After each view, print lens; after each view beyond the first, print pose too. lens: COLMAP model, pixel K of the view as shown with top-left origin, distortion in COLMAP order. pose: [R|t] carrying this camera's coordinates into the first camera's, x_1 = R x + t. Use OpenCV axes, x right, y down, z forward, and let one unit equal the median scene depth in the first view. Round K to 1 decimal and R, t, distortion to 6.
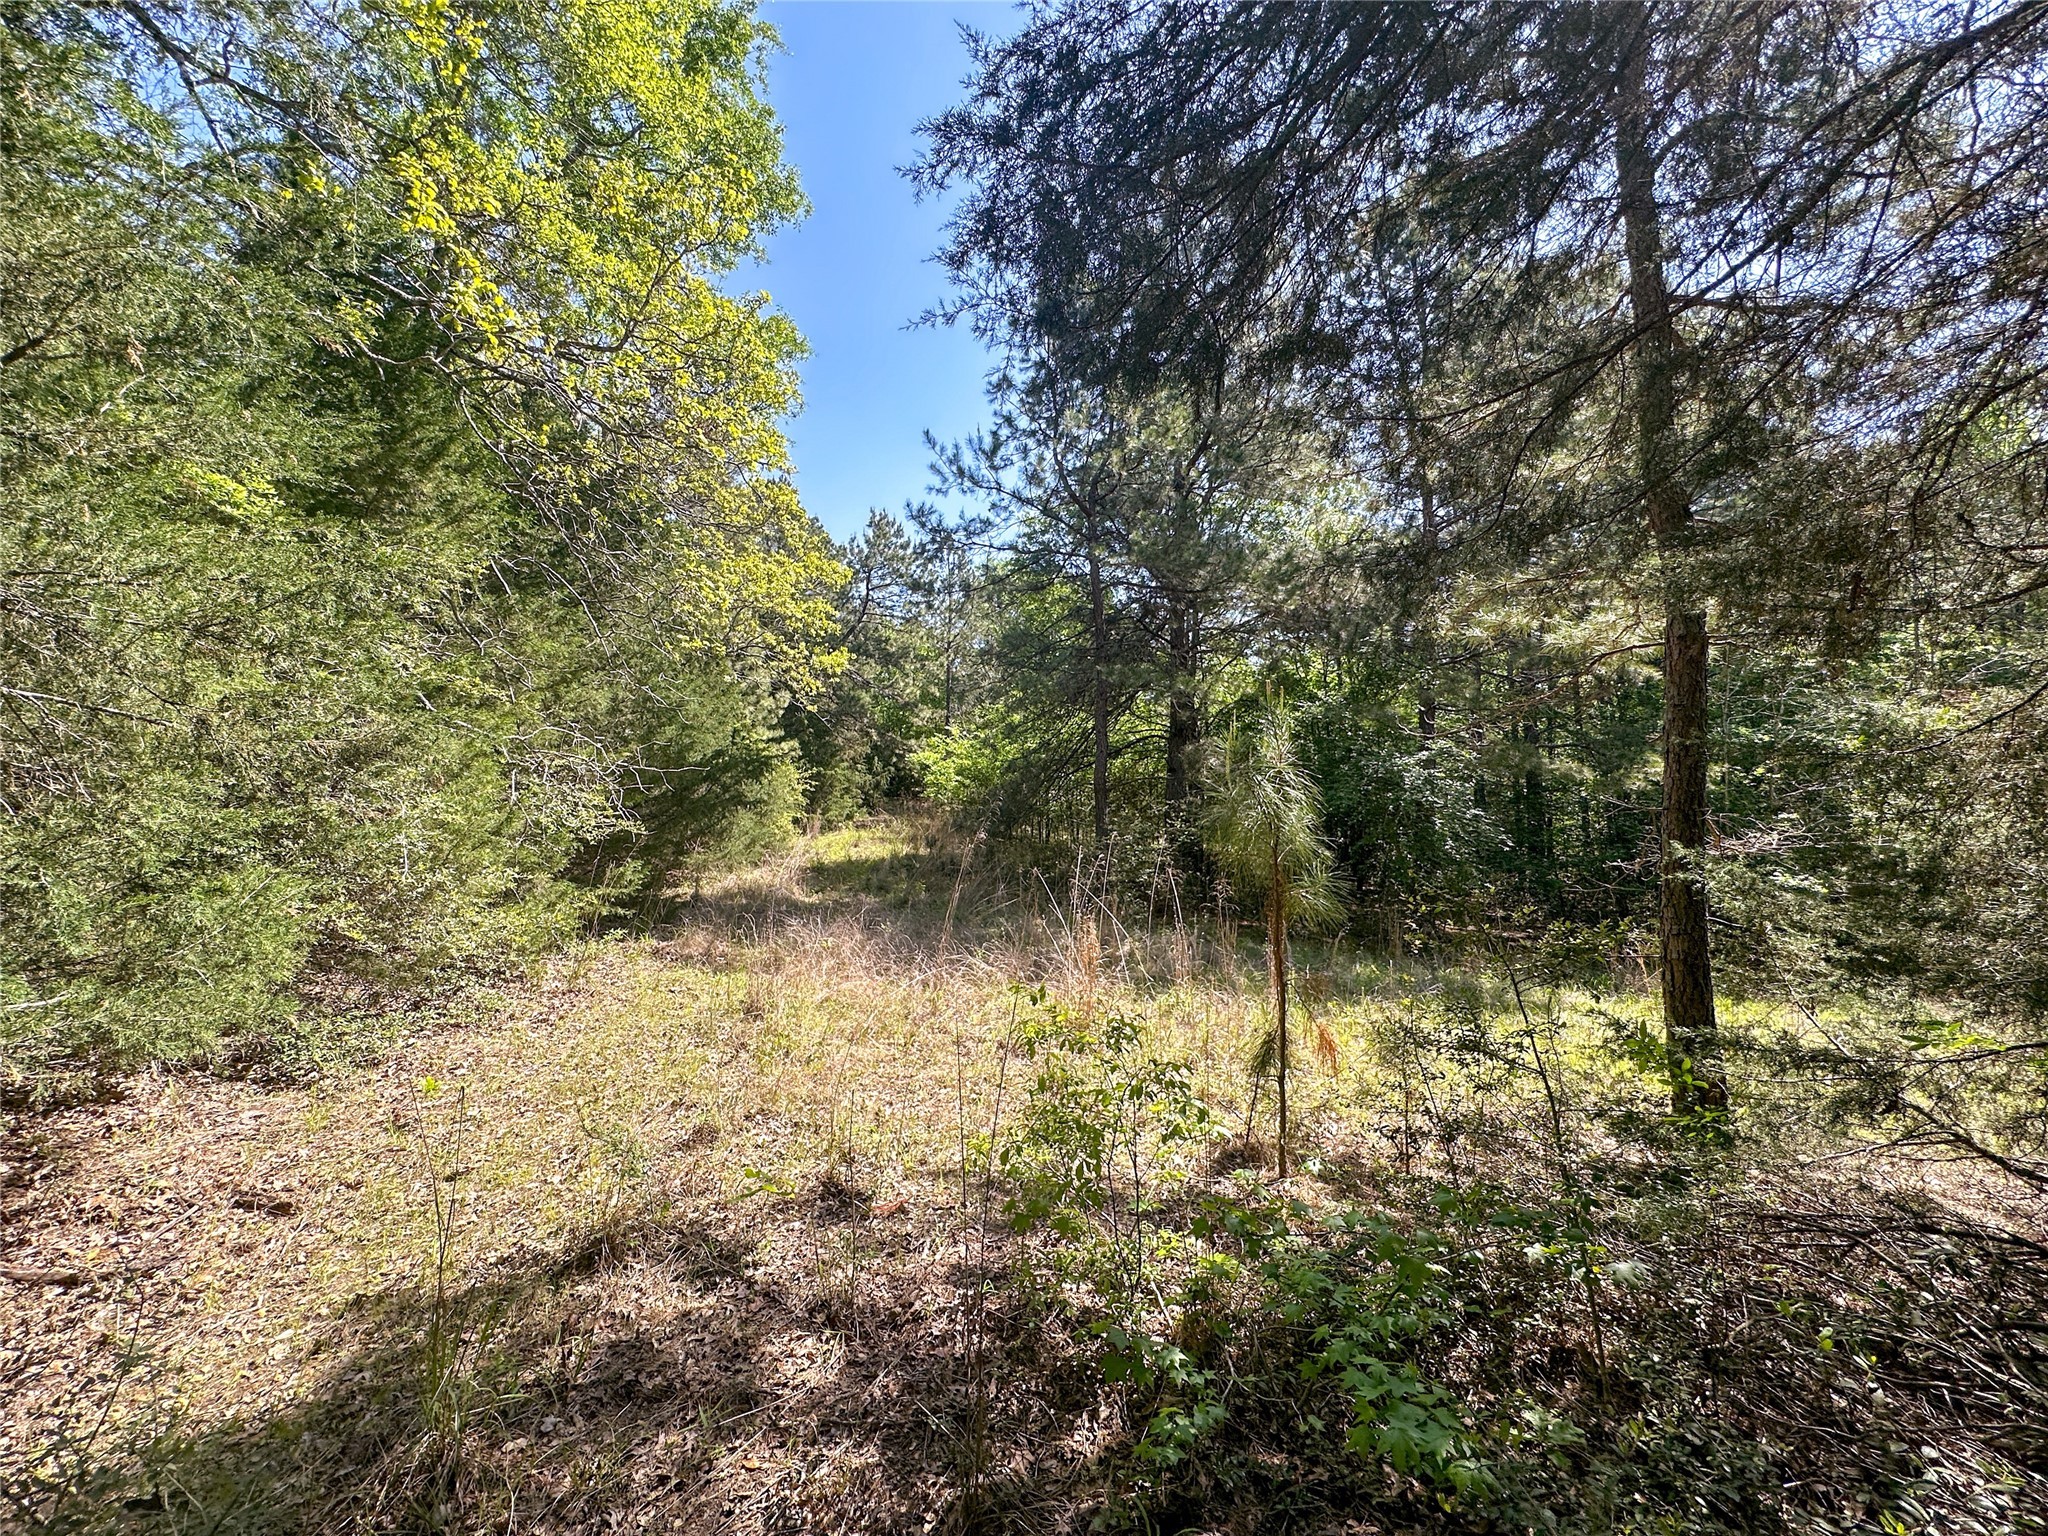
lens RADIAL K [[823.1, 0, 1022.4], [0, 823.1, 767.3], [0, 0, 1]] dist [0.001390, -0.000120]
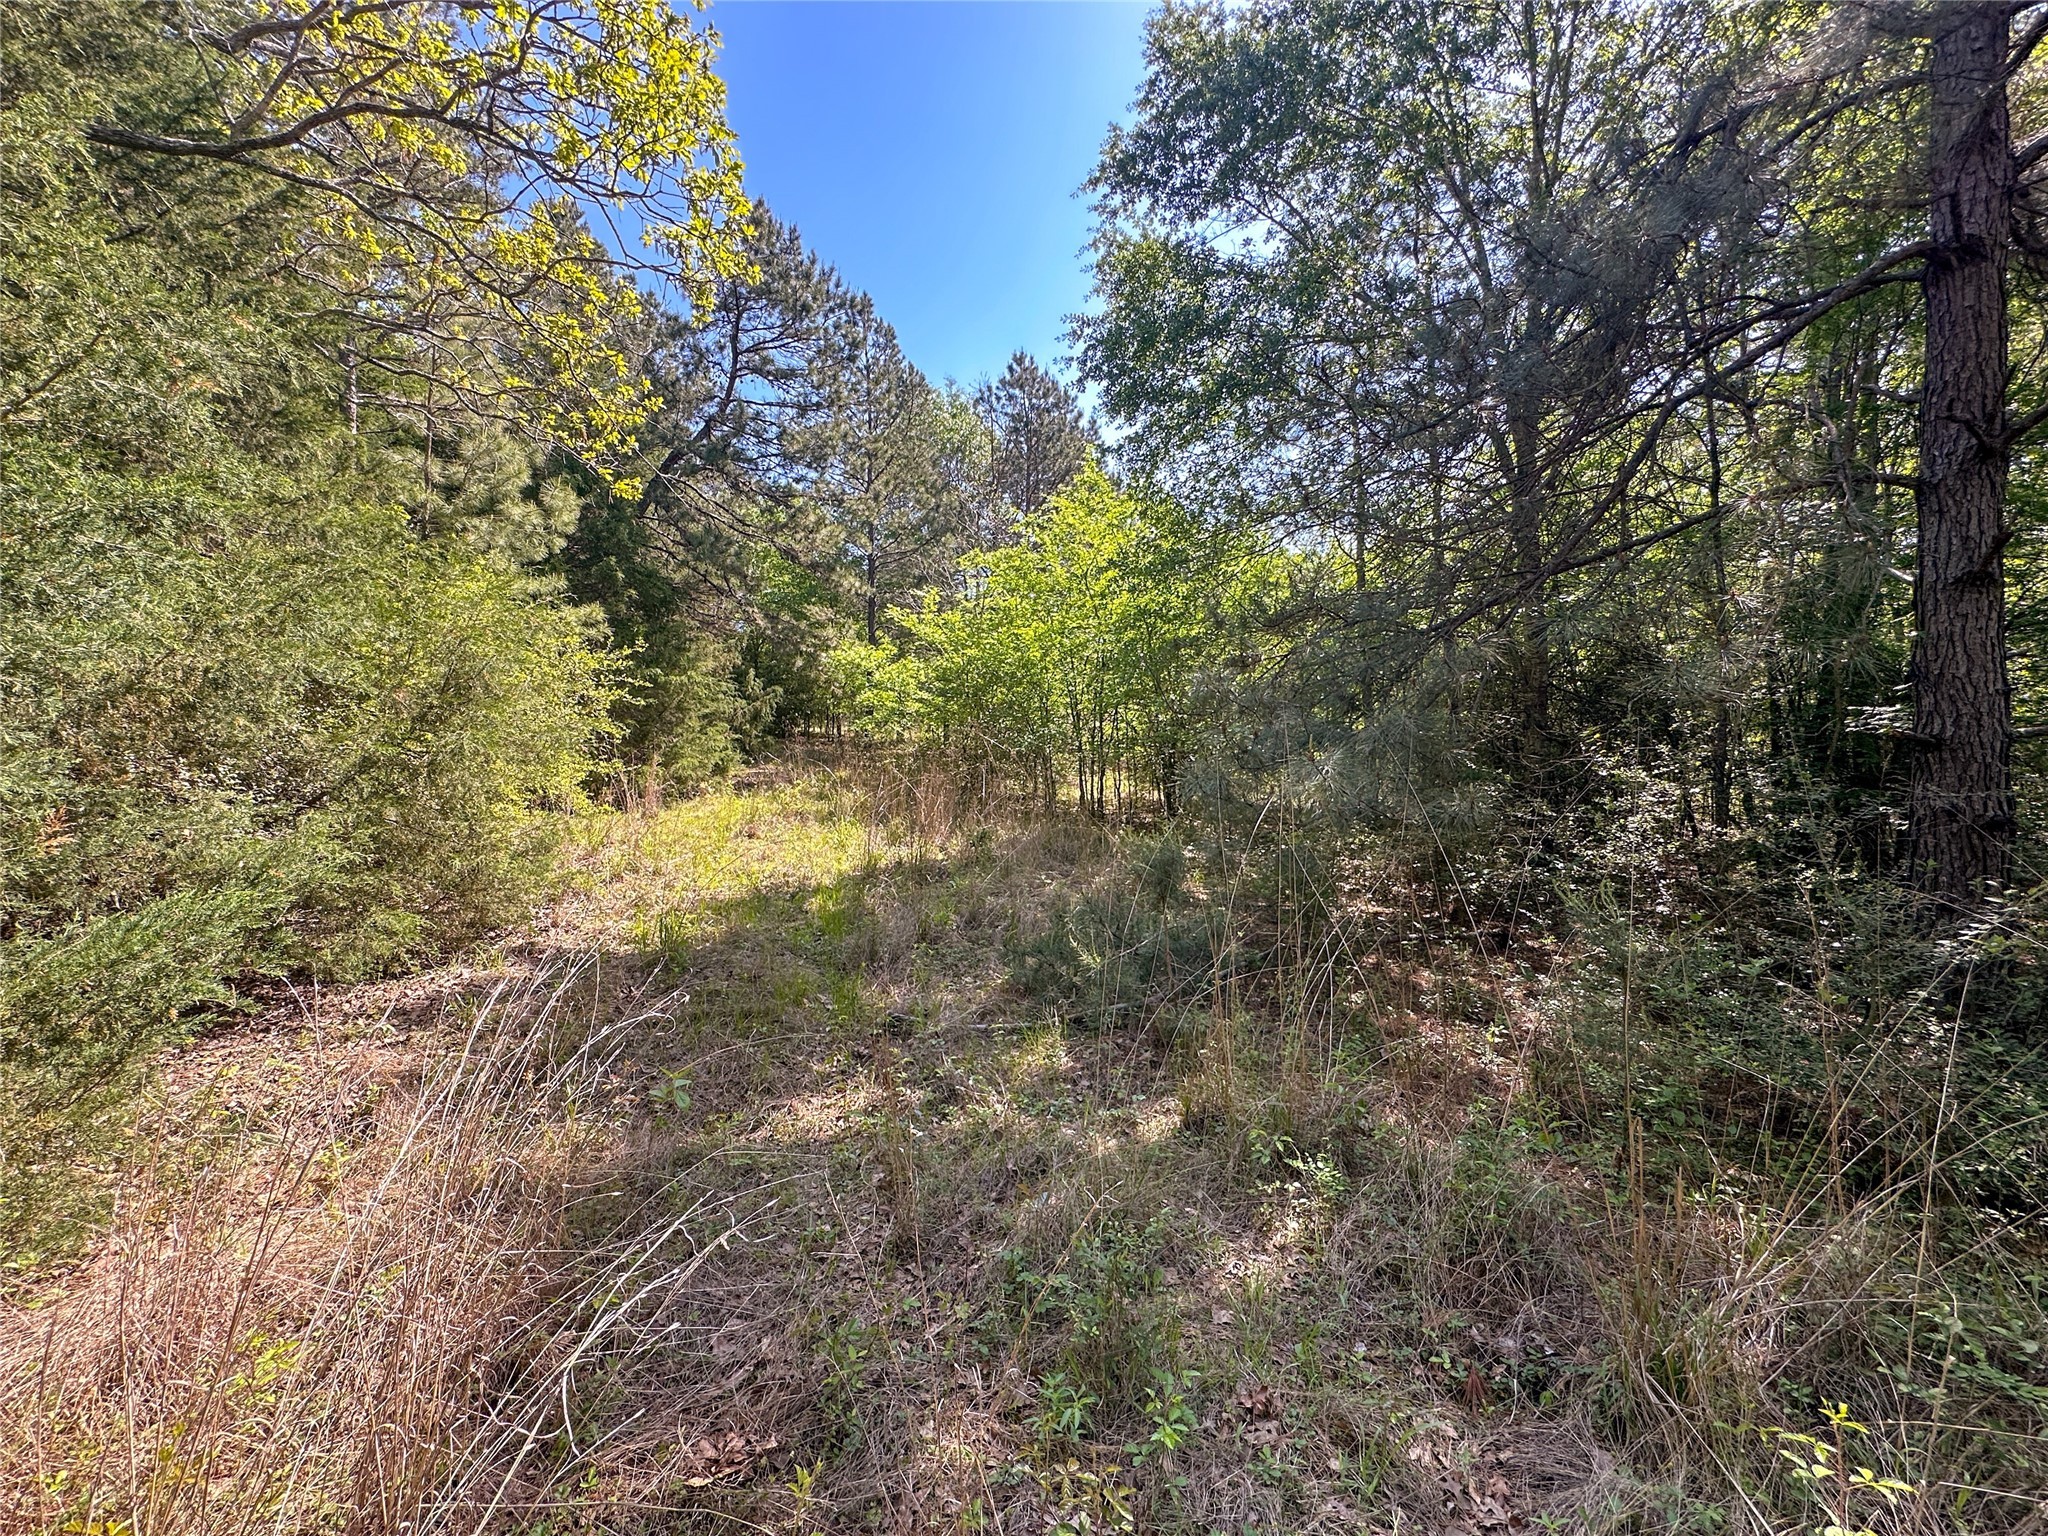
lens RADIAL K [[823.1, 0, 1026.4], [0, 823.1, 769.7], [0, 0, 1]] dist [0.001390, -0.000120]
pose [[0.982743, -0.022684, 0.183579, -0.128431], [0.010521, 0.997700, 0.066958, 0.031101], [-0.184676, -0.063871, 0.980722, 0.508975]]
